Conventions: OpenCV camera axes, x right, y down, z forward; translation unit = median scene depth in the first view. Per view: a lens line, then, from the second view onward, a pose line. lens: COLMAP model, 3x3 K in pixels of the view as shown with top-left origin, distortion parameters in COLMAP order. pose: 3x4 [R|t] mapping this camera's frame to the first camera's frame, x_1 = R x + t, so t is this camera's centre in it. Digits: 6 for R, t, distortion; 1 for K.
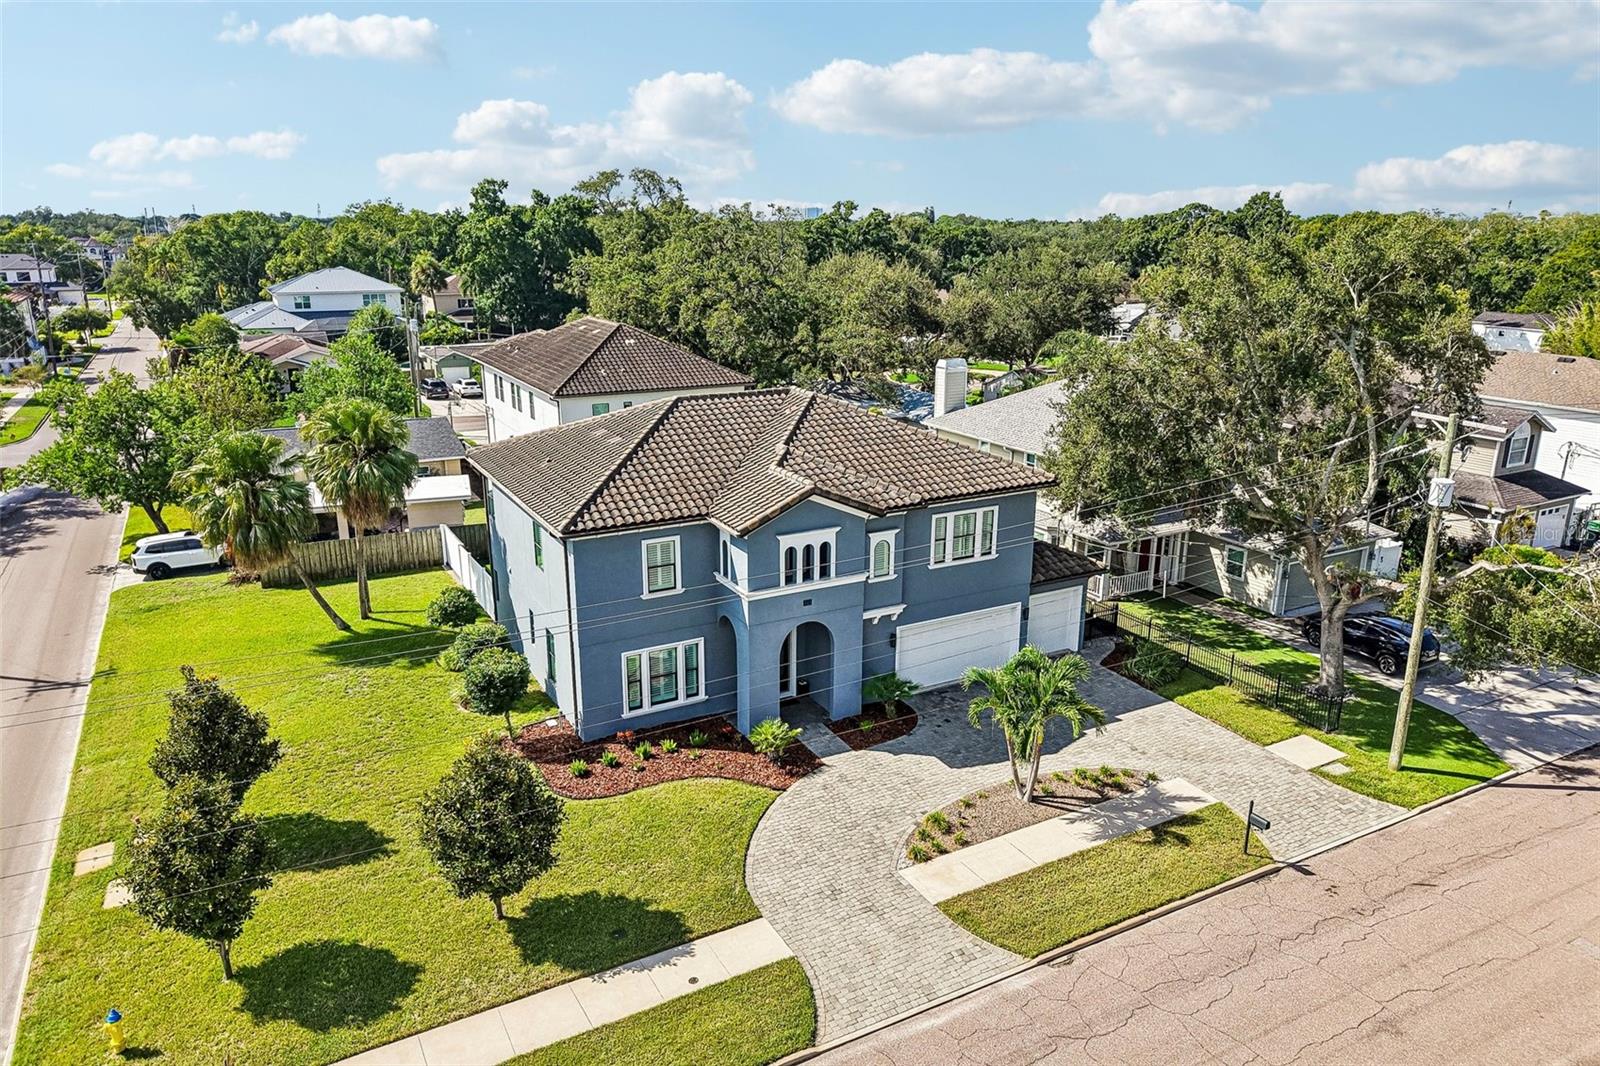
lens RADIAL K [[1075.2, 0, 800.0], [0, 1075.2, 533.0], [0, 0, 1]] dist [-0.001239, -0.003417]
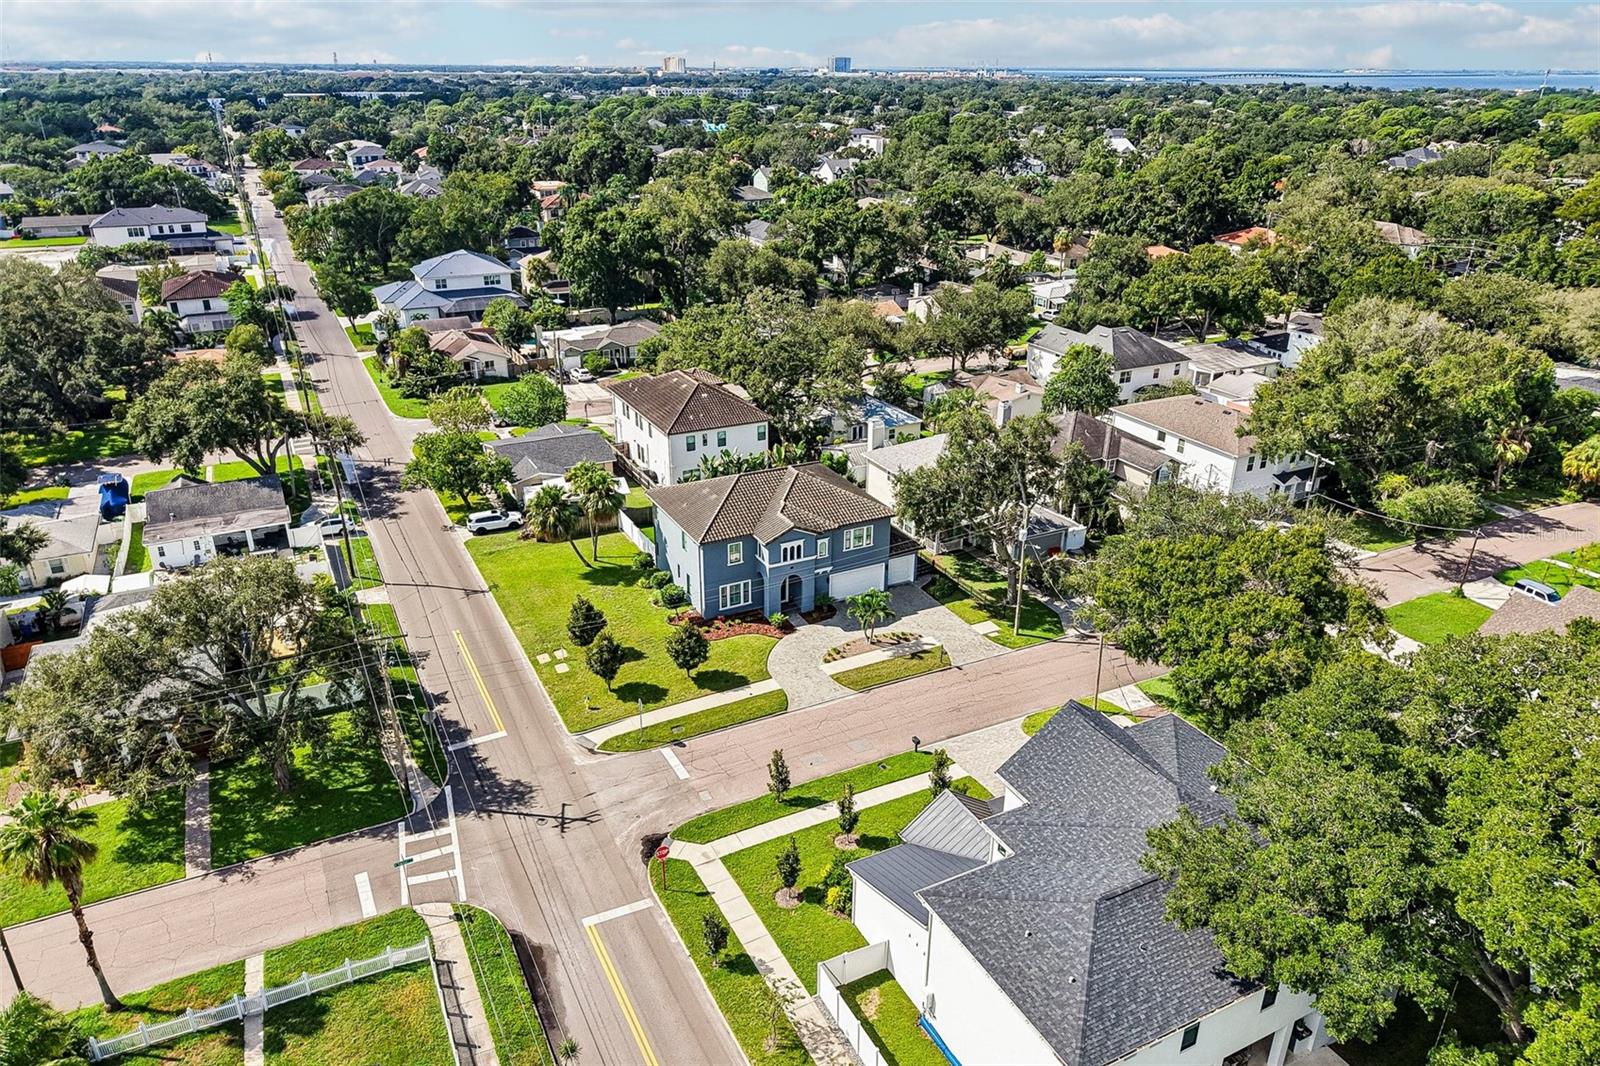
lens RADIAL K [[1075.2, 0, 800.0], [0, 1075.2, 533.0], [0, 0, 1]] dist [-0.001239, -0.003417]
pose [[0.999700, 0.012462, -0.021068, 0.080026], [-0.009635, 0.991553, 0.129342, -0.353024], [0.022502, -0.129100, 0.991376, -1.550290]]
